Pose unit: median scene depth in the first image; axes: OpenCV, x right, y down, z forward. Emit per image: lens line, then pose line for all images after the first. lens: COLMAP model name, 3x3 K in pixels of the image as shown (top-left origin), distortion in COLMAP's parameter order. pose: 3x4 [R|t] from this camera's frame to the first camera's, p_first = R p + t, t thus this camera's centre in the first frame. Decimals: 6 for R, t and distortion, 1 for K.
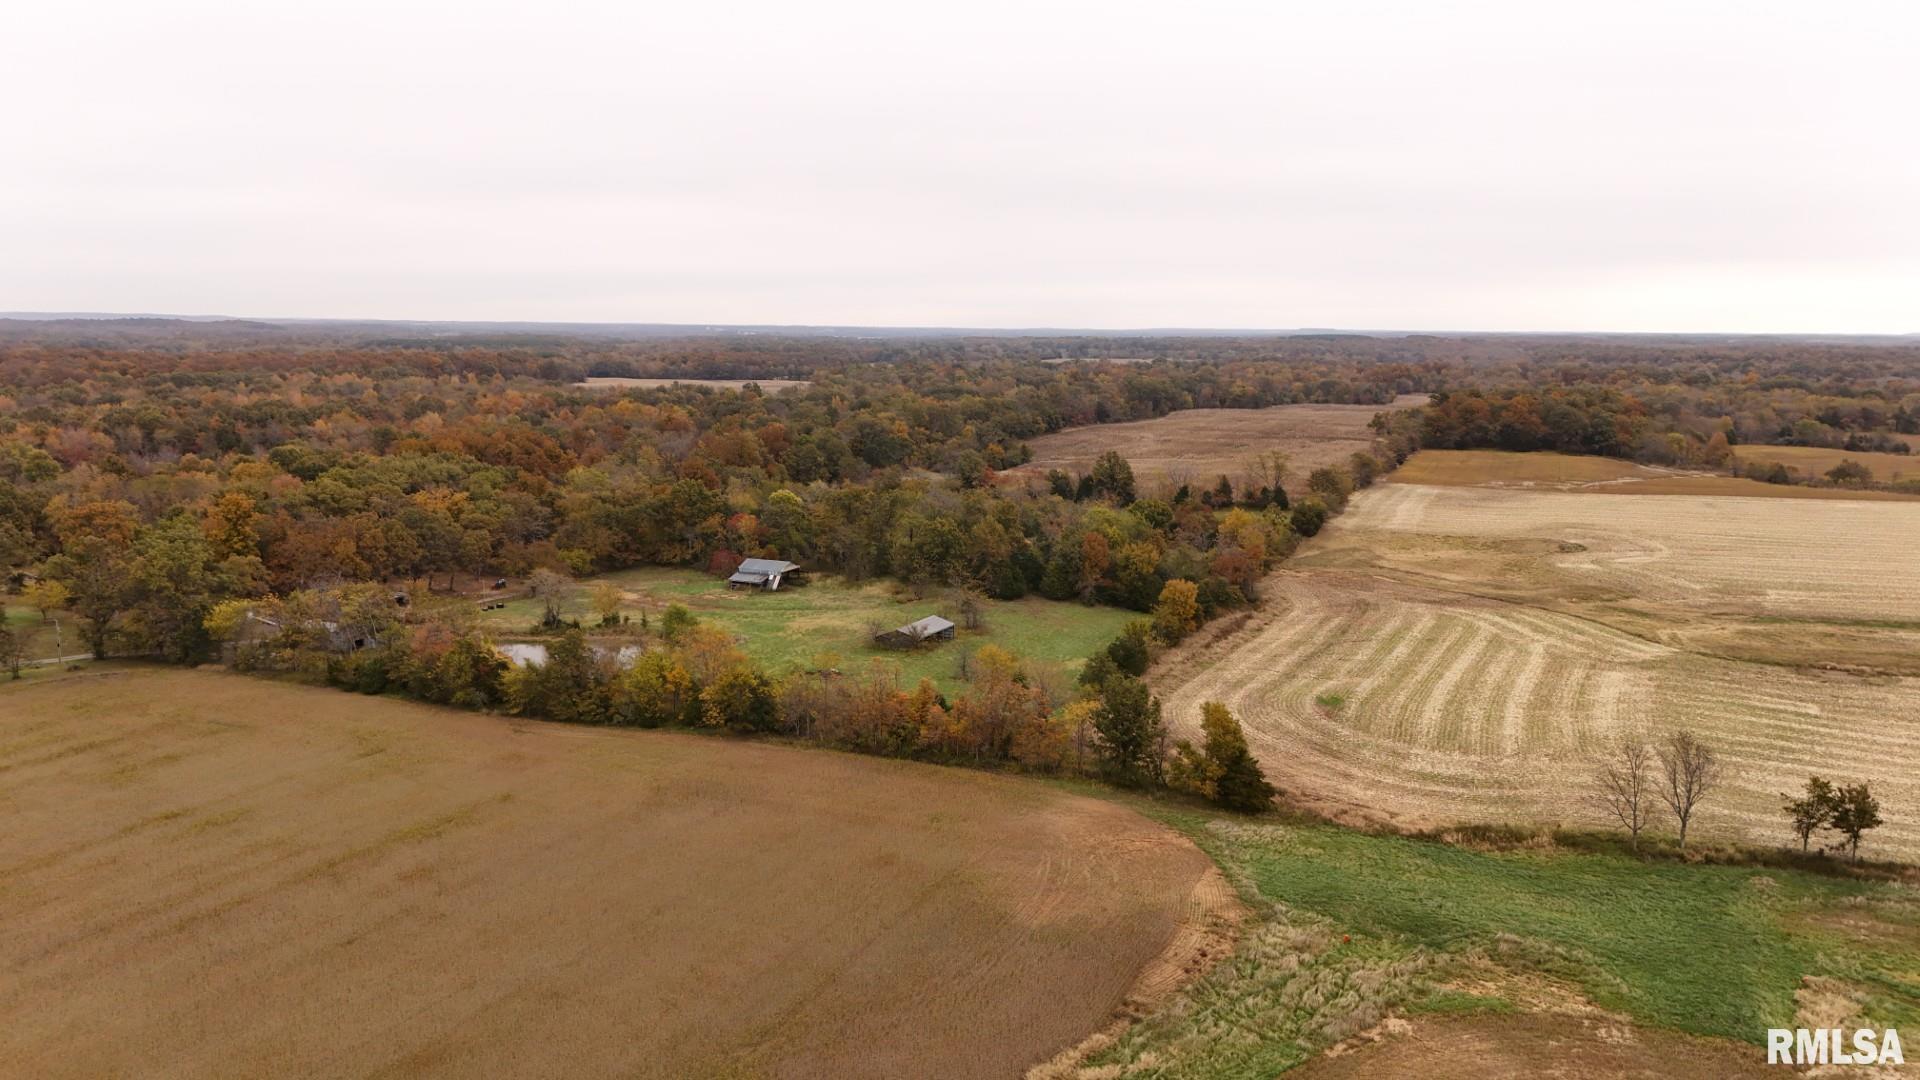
lens RADIAL K [[1416.4, 0, 955.8], [0, 1416.4, 538.7], [0, 0, 1]] dist [0.080585, -0.081227]
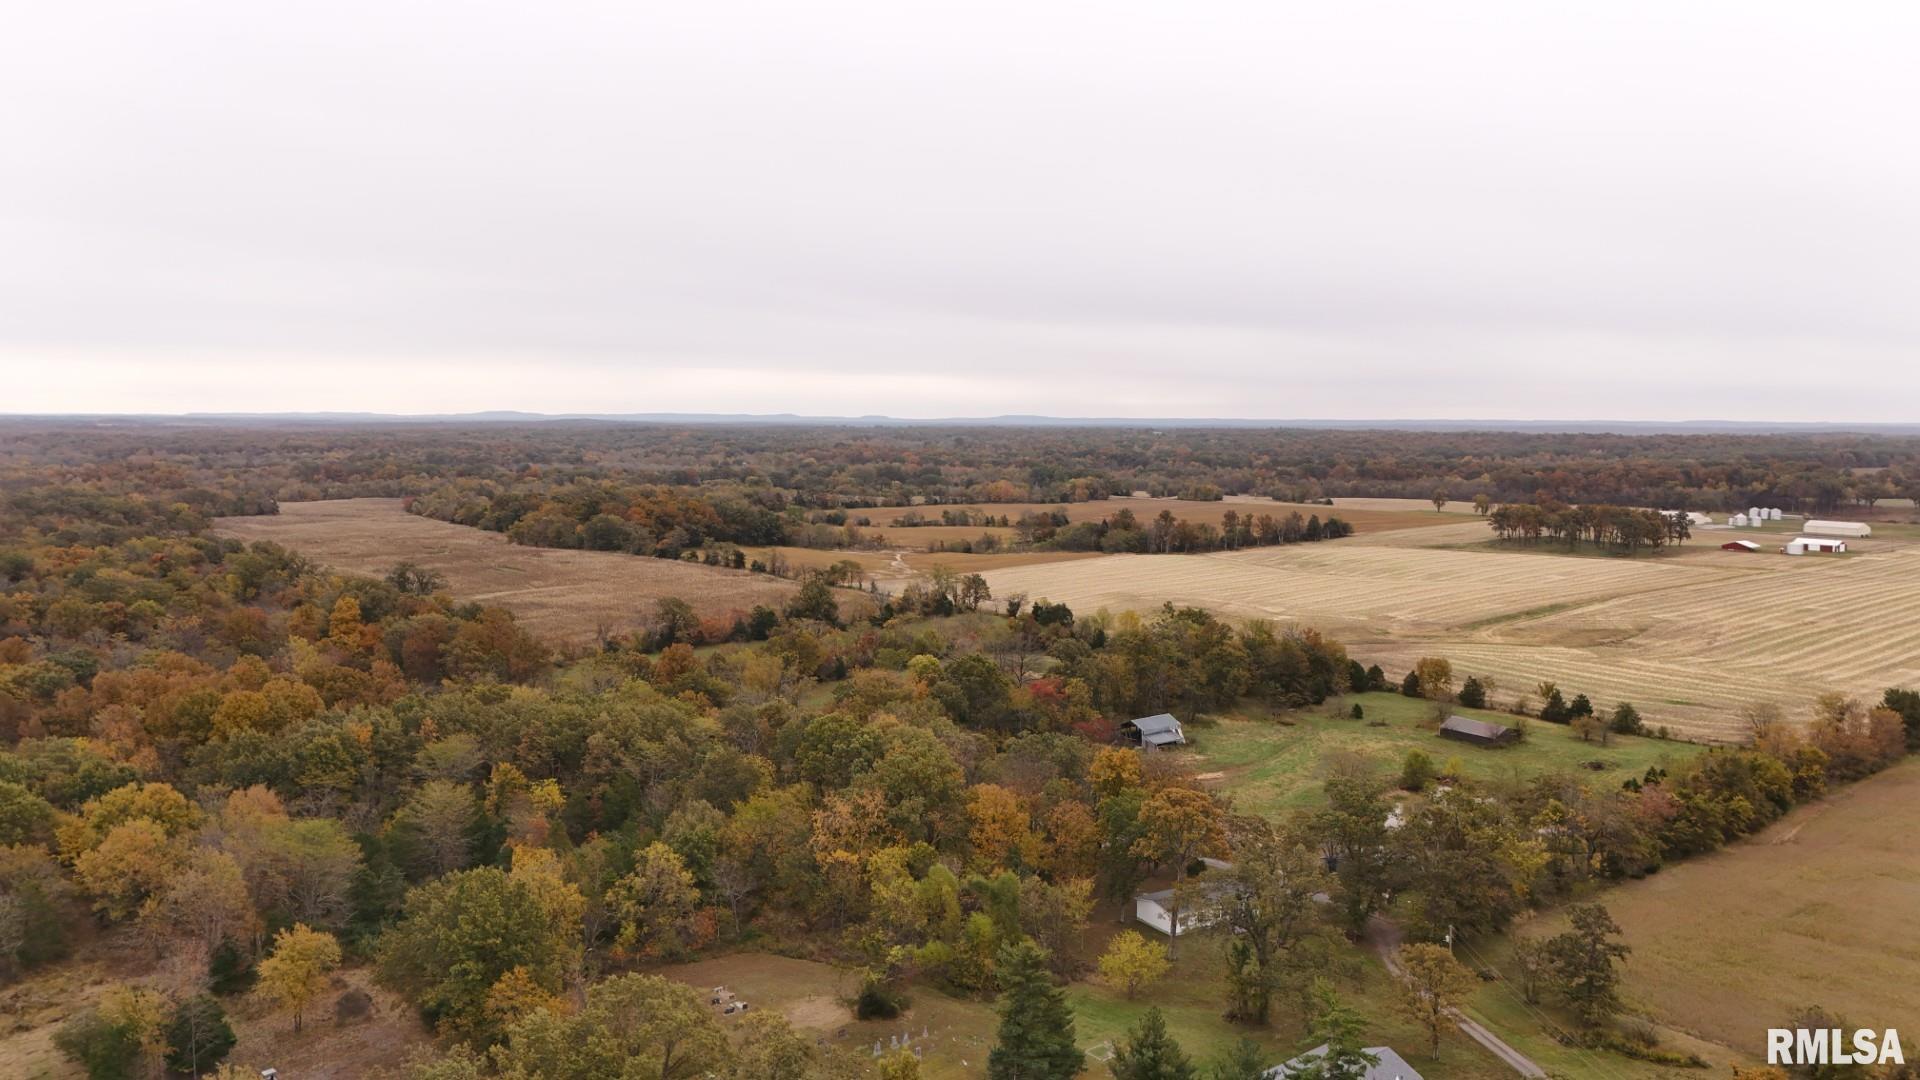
lens RADIAL K [[1416.4, 0, 959.2], [0, 1416.4, 526.8], [0, 0, 1]] dist [0.080585, -0.081227]
pose [[0.470530, -0.076184, 0.879089, -1.091006], [0.131091, 0.991245, 0.015737, -0.154798], [-0.872592, 0.107836, 0.476398, 0.659070]]
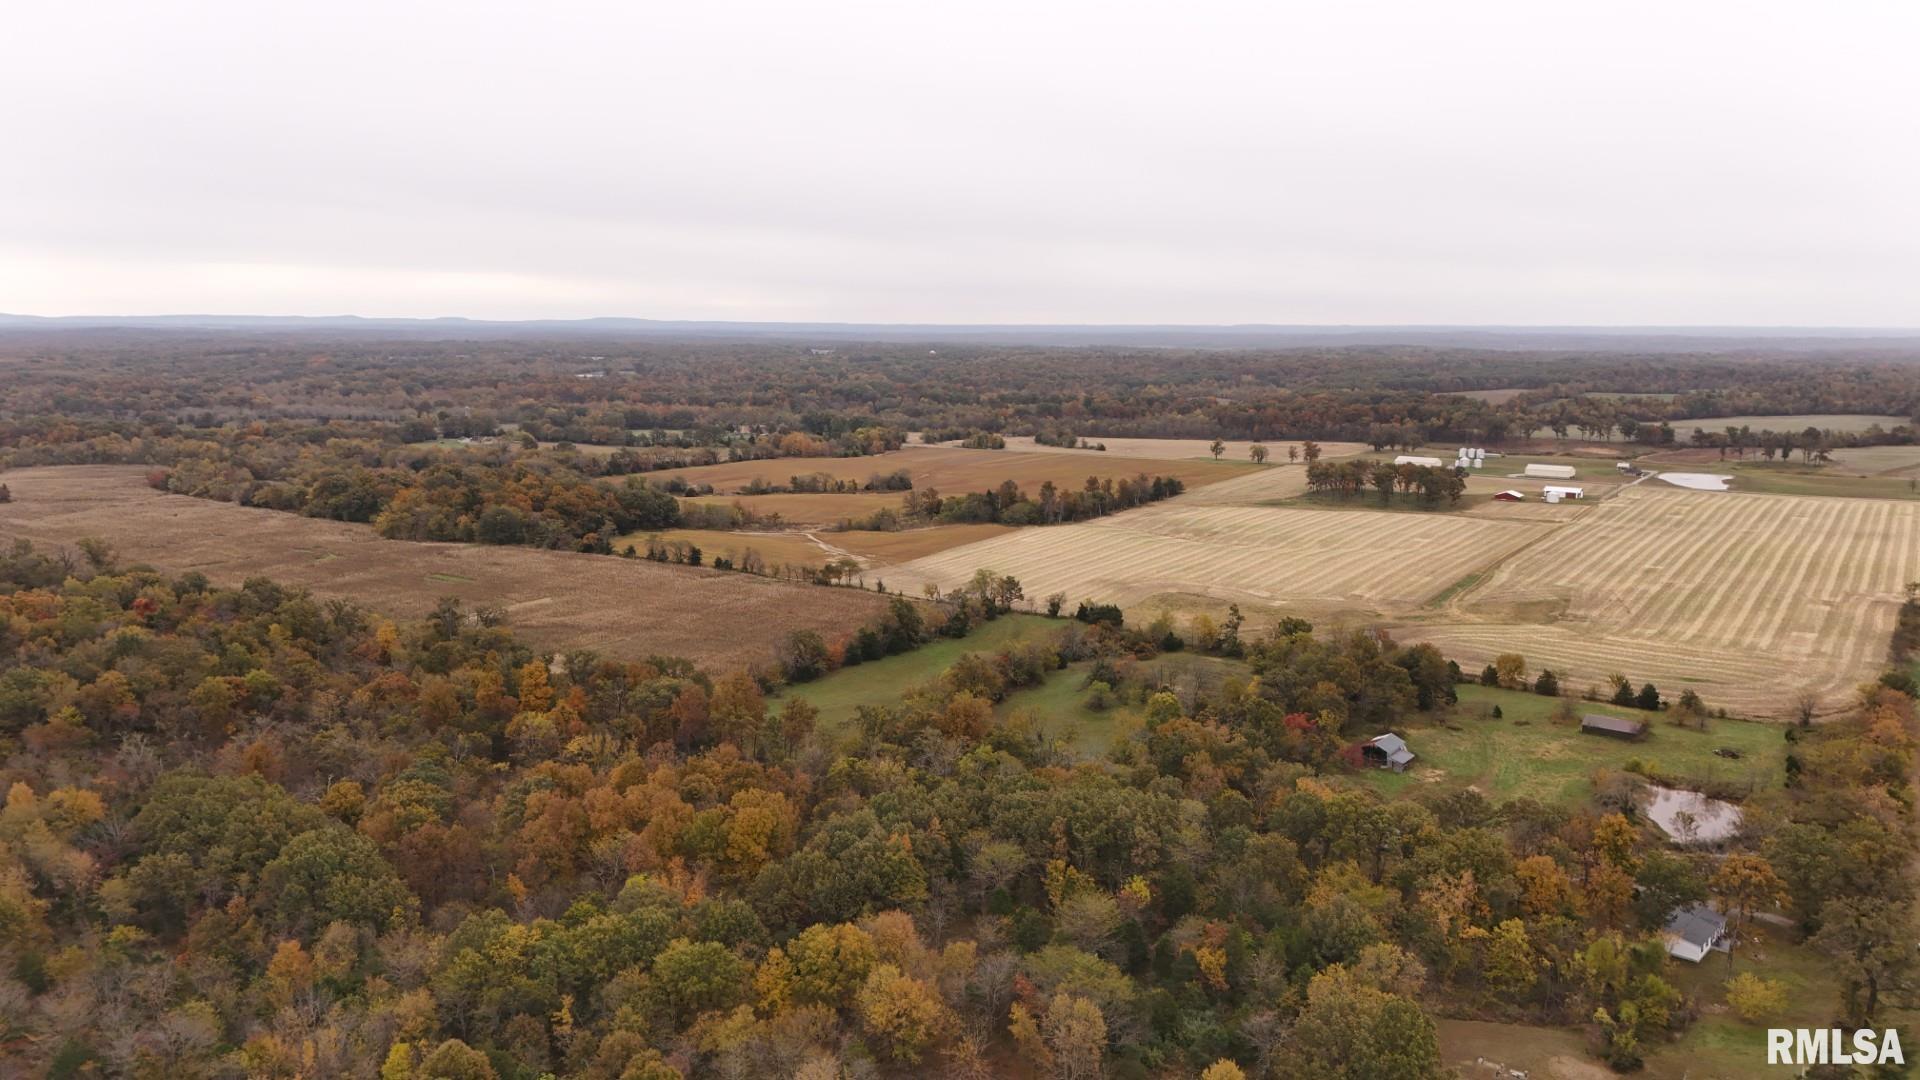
lens RADIAL K [[1416.4, 0, 961.6], [0, 1416.4, 521.9], [0, 0, 1]] dist [0.080585, -0.081227]
pose [[0.205117, -0.147106, 0.967619, -1.344494], [0.145442, 0.982245, 0.118499, -0.356429], [-0.967871, 0.116427, 0.222871, 1.092423]]
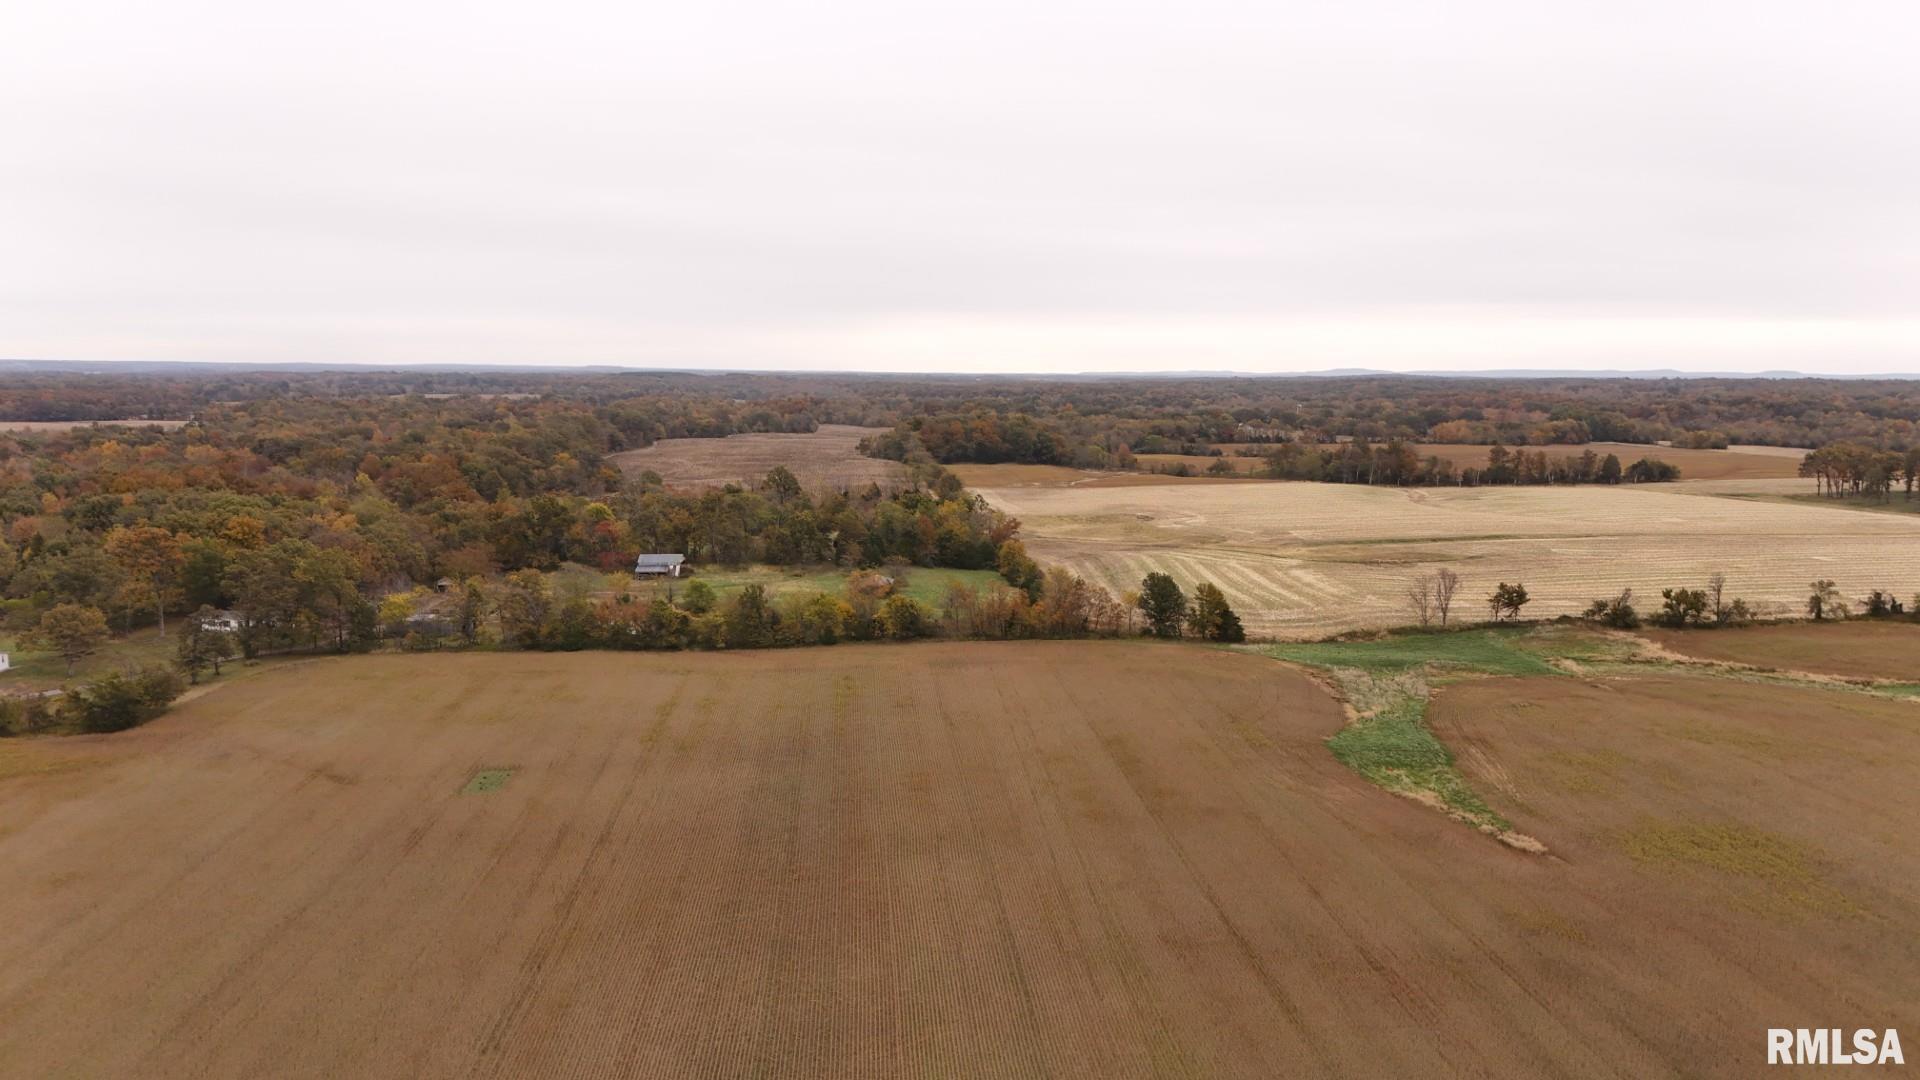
lens RADIAL K [[1416.4, 0, 961.9], [0, 1416.4, 546.7], [0, 0, 1]] dist [0.080585, -0.081227]
pose [[0.878997, -0.061603, 0.472832, -0.503913], [0.070936, 0.997479, -0.001914, 0.030192], [-0.471522, 0.035223, 0.881151, -0.212967]]
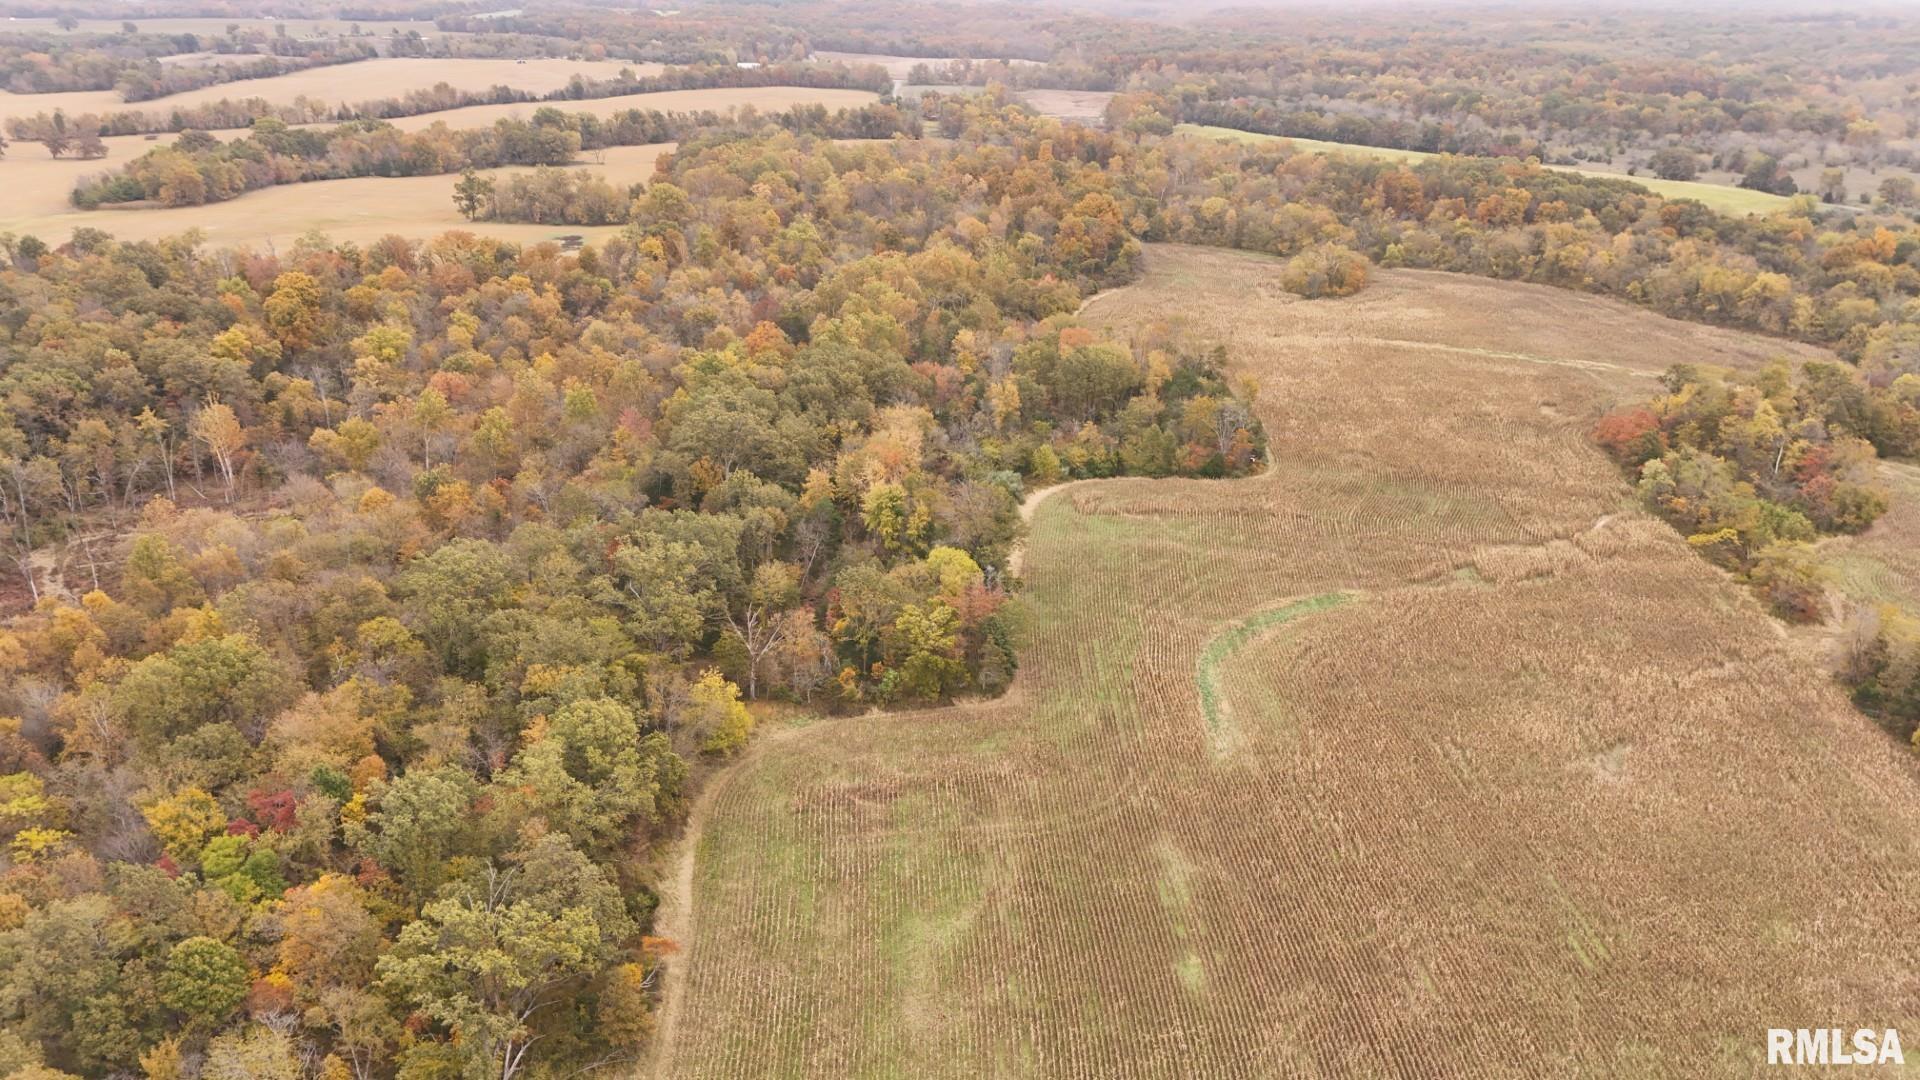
lens RADIAL K [[1416.4, 0, 956.8], [0, 1416.4, 536.7], [0, 0, 1]] dist [0.080585, -0.081227]
pose [[0.919914, -0.145921, 0.363957, 0.392270], [0.055802, 0.967449, 0.246837, -0.573618], [-0.388128, -0.206759, 0.898113, 2.604550]]
